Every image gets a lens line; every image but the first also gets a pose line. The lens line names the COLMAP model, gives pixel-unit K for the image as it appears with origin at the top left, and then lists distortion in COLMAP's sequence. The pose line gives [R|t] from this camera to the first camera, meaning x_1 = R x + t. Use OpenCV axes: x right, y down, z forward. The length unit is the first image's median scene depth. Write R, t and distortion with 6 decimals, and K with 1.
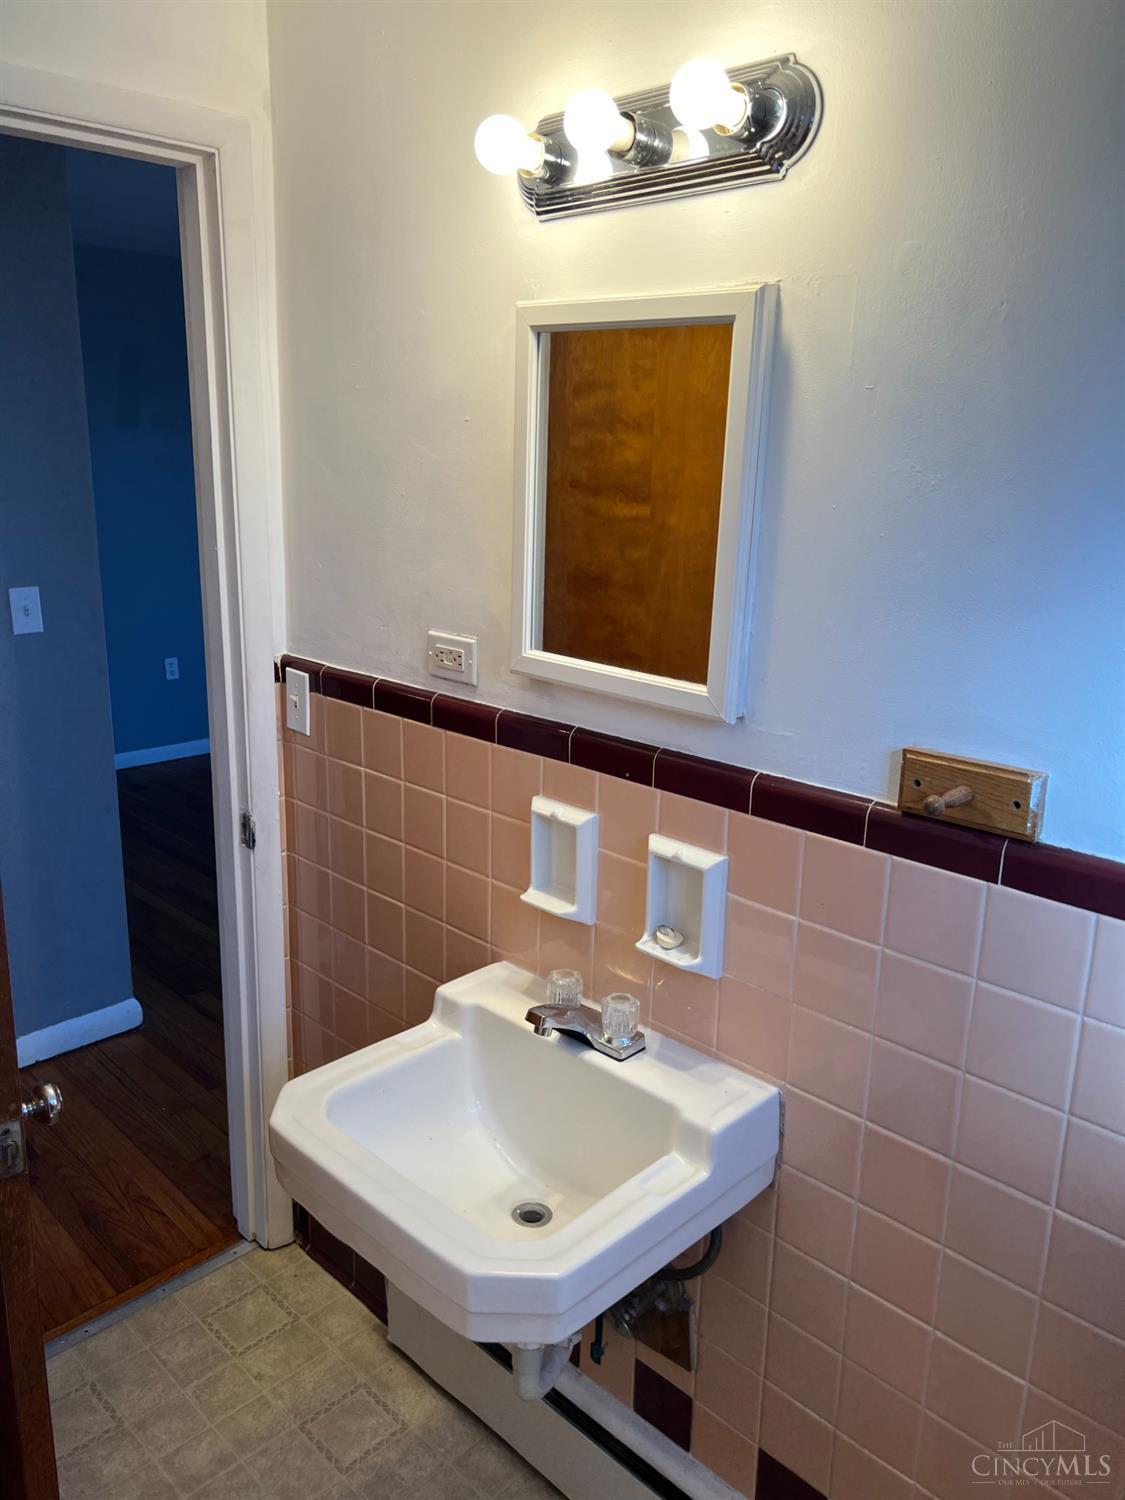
lens RADIAL K [[1122.8, 0, 562.5], [0, 1122.8, 750.0], [0, 0, 1]] dist [0.053230, -0.073786]
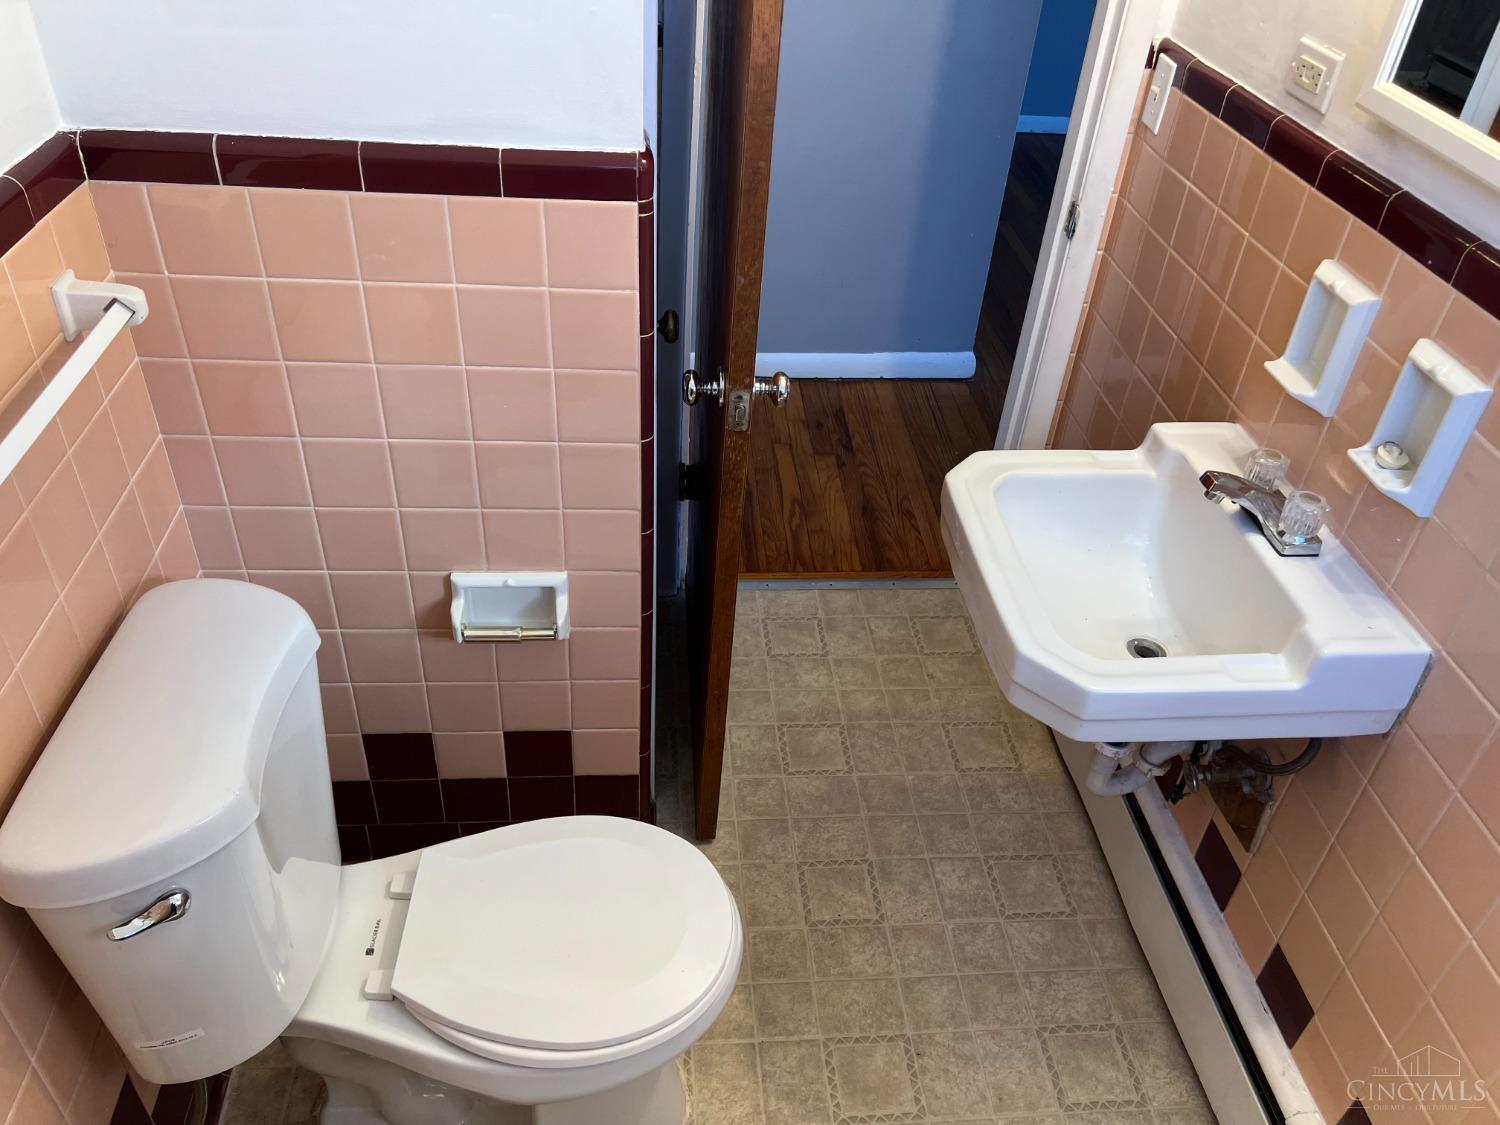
lens RADIAL K [[1144.1, 0, 750.0], [0, 1144.1, 562.5], [0, 0, 1]] dist [0.042717, -0.040274]
pose [[0.747260, 0.411258, -0.521985, 0.210439], [-0.197567, 0.887466, 0.416379, -0.036017], [0.634483, -0.208016, 0.744419, -0.019646]]
